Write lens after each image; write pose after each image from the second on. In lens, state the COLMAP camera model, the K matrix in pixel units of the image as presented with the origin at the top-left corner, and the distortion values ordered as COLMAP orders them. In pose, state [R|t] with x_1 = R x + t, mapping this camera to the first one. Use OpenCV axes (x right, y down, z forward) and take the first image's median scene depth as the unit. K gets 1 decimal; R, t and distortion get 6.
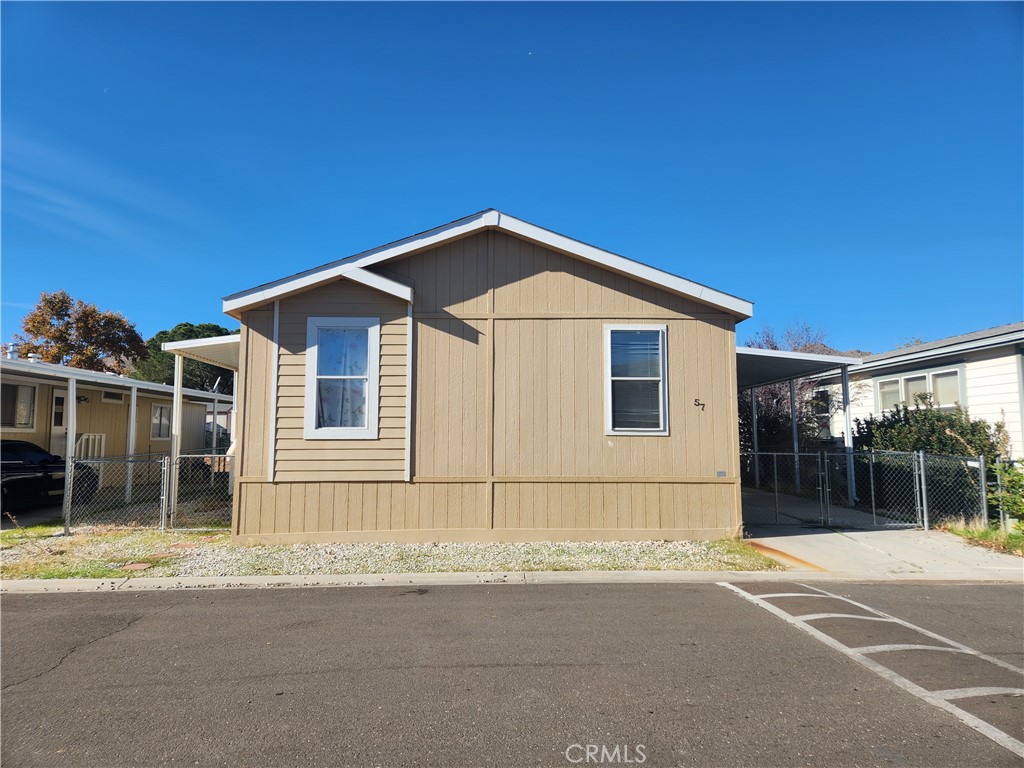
lens RADIAL K [[672.2, 0, 517.7], [0, 672.2, 383.0], [0, 0, 1]] dist [0.092288, -0.087281]
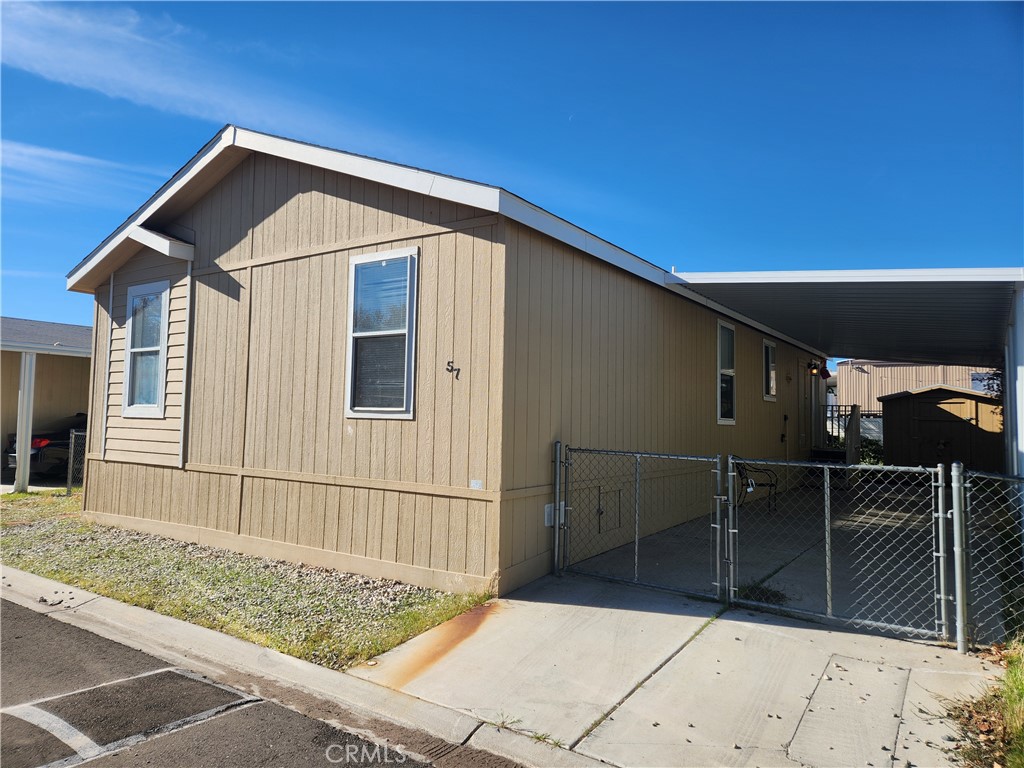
lens RADIAL K [[672.2, 0, 517.7], [0, 672.2, 383.0], [0, 0, 1]] dist [0.092288, -0.087281]
pose [[0.805867, -0.014802, -0.591912, 0.680521], [0.032240, 0.999301, 0.018904, 0.034293], [0.591219, -0.034318, 0.805781, 0.542761]]
